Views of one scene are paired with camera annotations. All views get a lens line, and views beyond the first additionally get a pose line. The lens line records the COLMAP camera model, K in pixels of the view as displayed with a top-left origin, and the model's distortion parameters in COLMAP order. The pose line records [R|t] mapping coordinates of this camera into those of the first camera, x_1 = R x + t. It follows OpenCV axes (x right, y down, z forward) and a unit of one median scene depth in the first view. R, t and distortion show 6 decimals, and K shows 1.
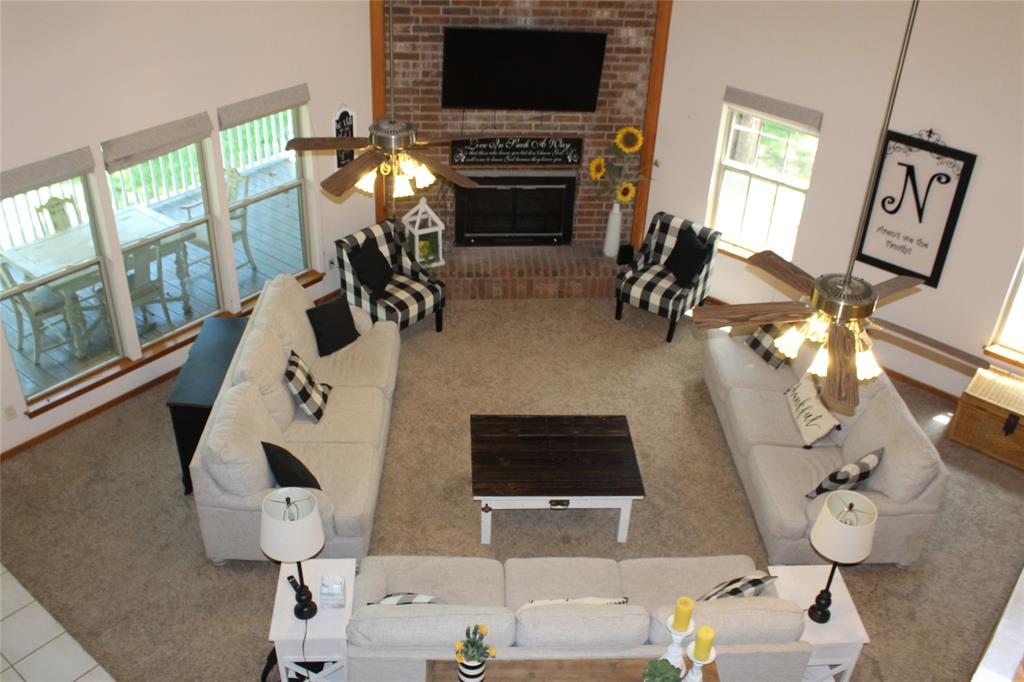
lens RADIAL K [[959.7, 0, 513.2], [0, 959.7, 333.7], [0, 0, 1]] dist [-0.111852, 0.000000]
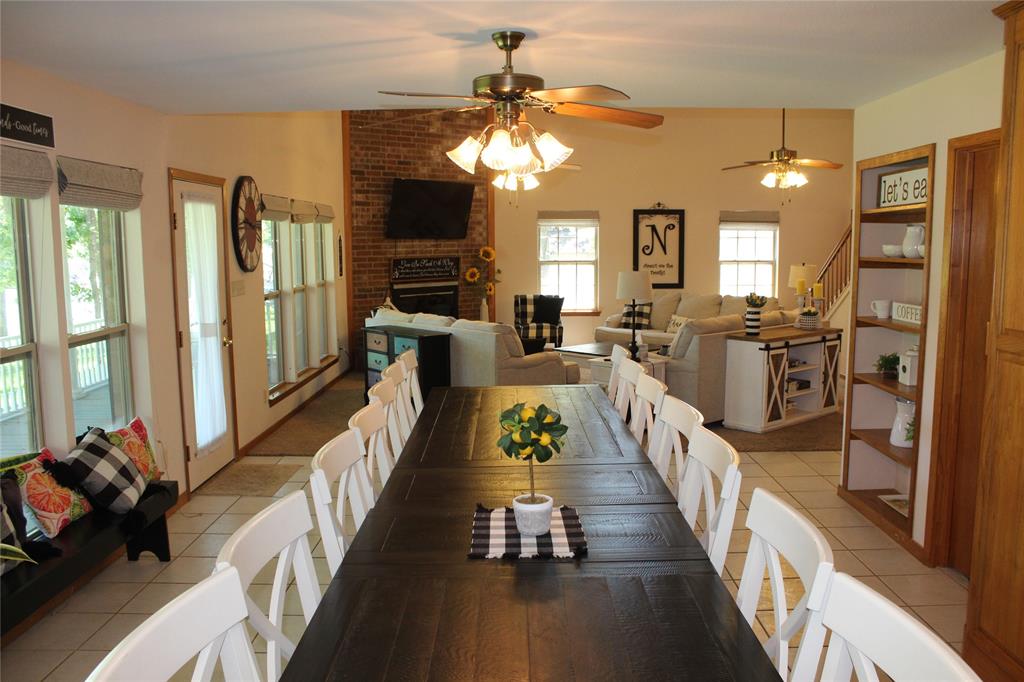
lens RADIAL K [[869.8, 0, 513.0], [0, 869.8, 343.5], [0, 0, 1]] dist [-0.133042, 0.081859]
pose [[0.778155, -0.124457, 0.615618, -0.781536], [0.371412, 0.881607, -0.291242, 0.378033], [-0.506486, 0.455279, 0.732252, -0.010173]]
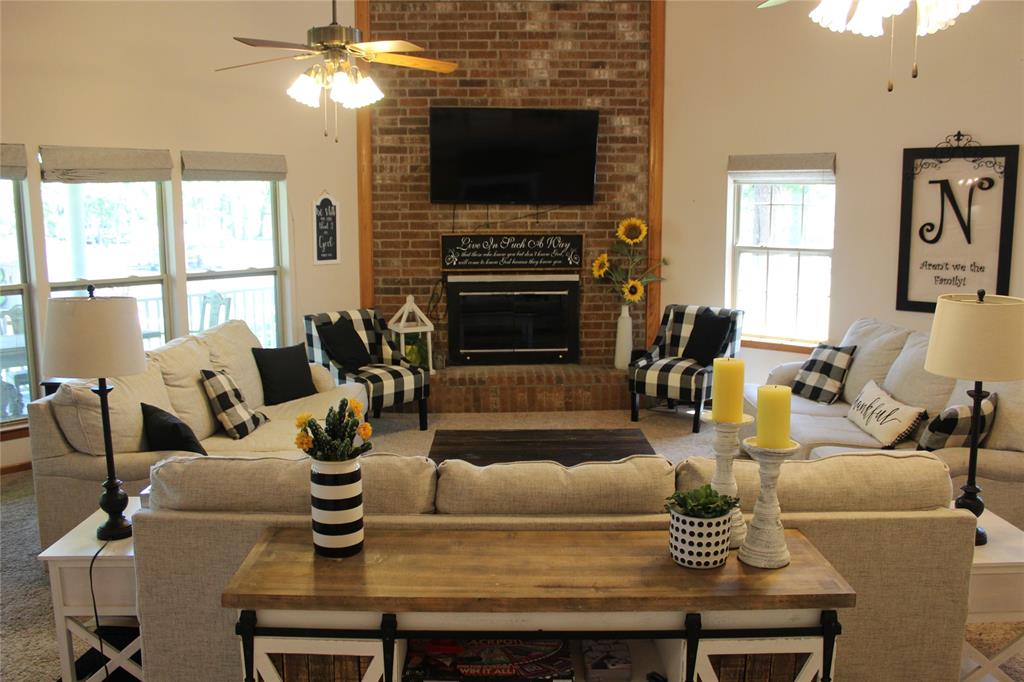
lens RADIAL K [[869.8, 0, 514.8], [0, 869.8, 341.5], [0, 0, 1]] dist [-0.133042, 0.081859]
pose [[0.998264, -0.039663, -0.043544, 0.041436], [0.018810, 0.915246, -0.402456, 0.242630], [0.055816, 0.400938, 0.914403, 0.274656]]
